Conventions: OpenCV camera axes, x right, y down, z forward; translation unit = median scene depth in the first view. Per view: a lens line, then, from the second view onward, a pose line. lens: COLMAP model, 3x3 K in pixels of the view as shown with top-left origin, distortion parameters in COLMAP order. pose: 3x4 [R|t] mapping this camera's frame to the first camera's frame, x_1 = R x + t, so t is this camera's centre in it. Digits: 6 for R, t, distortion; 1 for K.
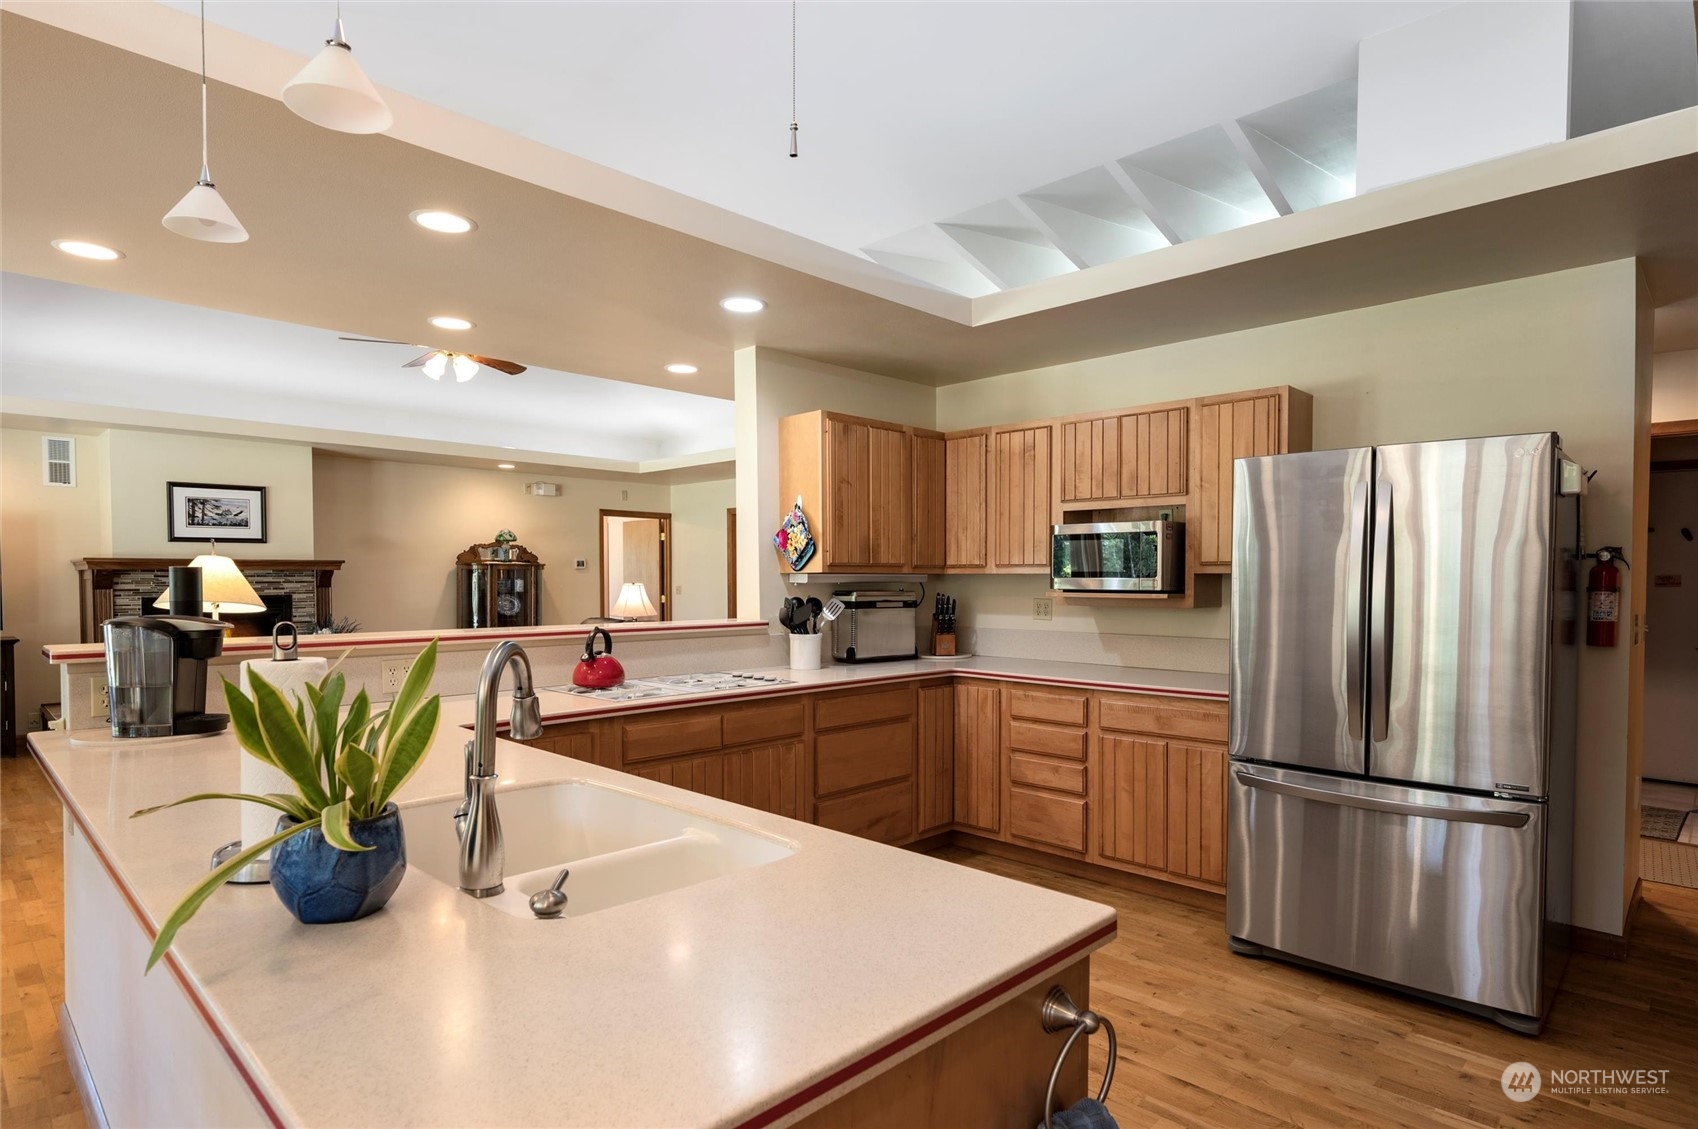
lens RADIAL K [[903.0, 0, 850.2], [0, 903.0, 599.4], [0, 0, 1]] dist [0.000142, -0.000459]
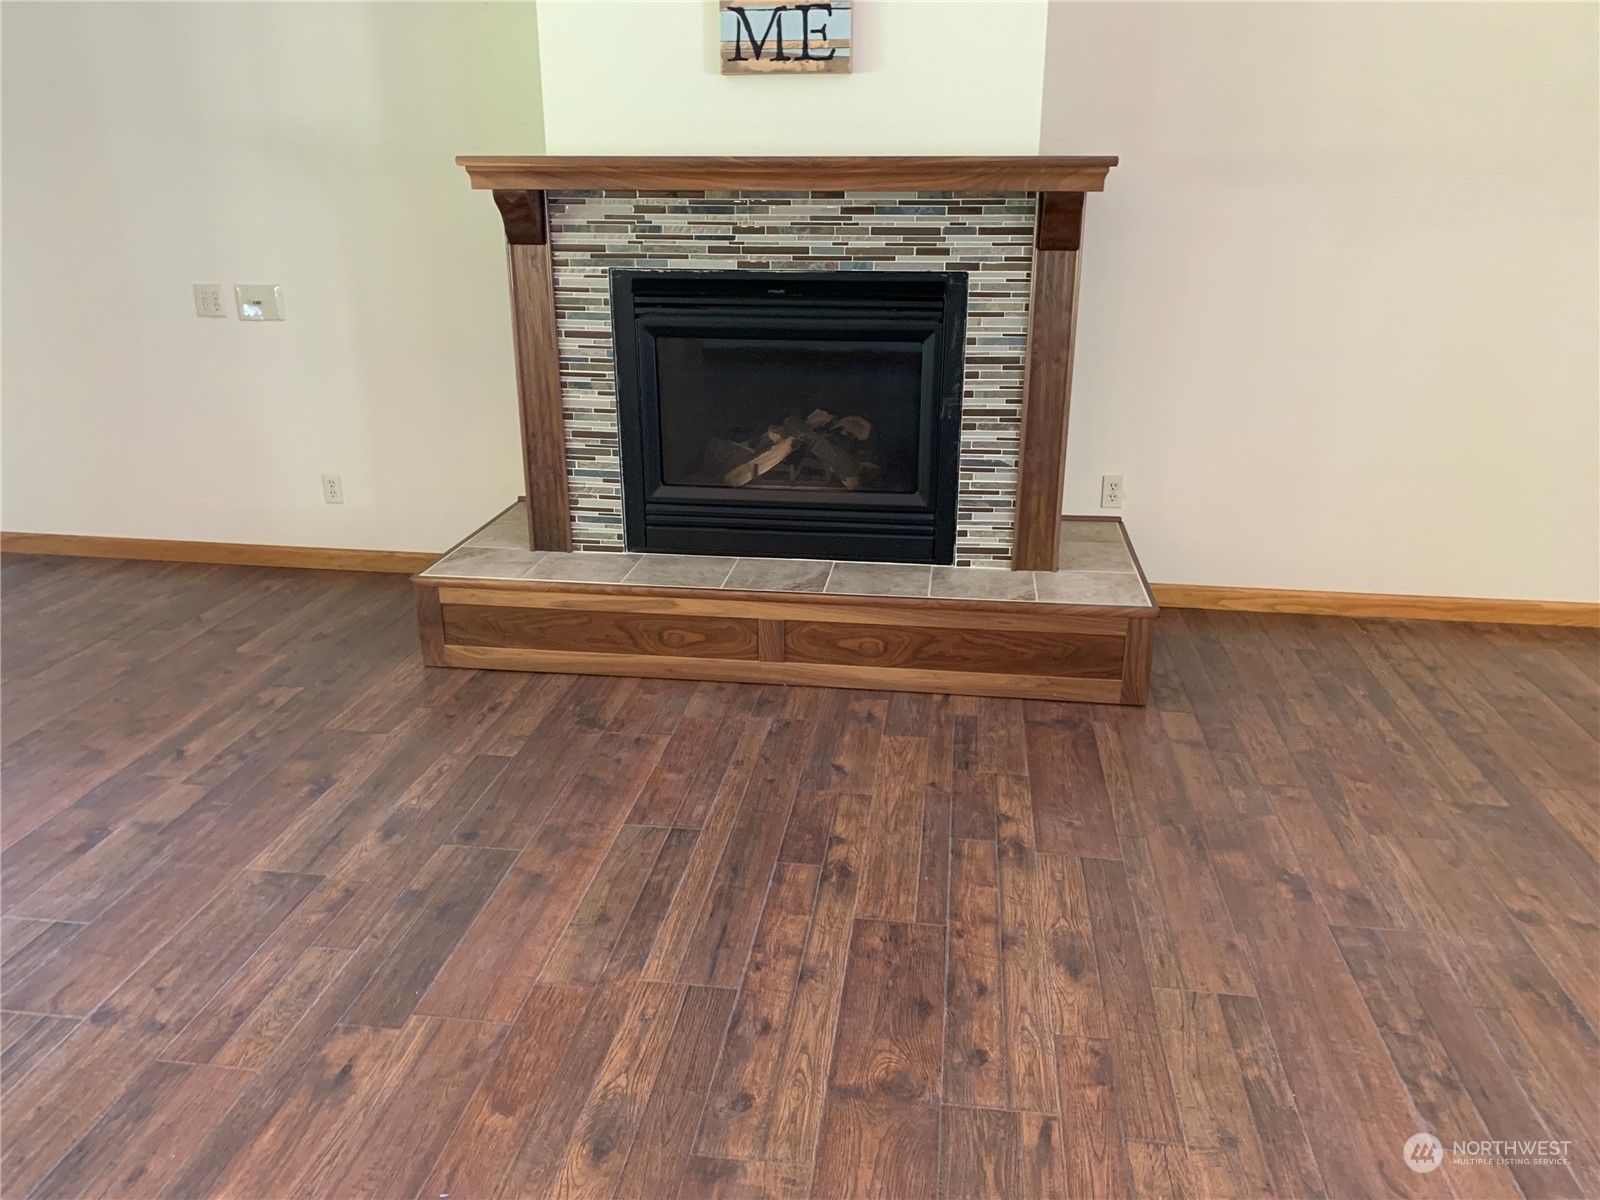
lens RADIAL K [[1215.7, 0, 802.9], [0, 1215.7, 605.3], [0, 0, 1]] dist [0.010283, 0.000602]
pose [[0.597391, 0.254866, -0.760373, -0.296110], [-0.028015, 0.954209, 0.297826, -0.020011], [0.801461, -0.156617, 0.577176, 0.693463]]
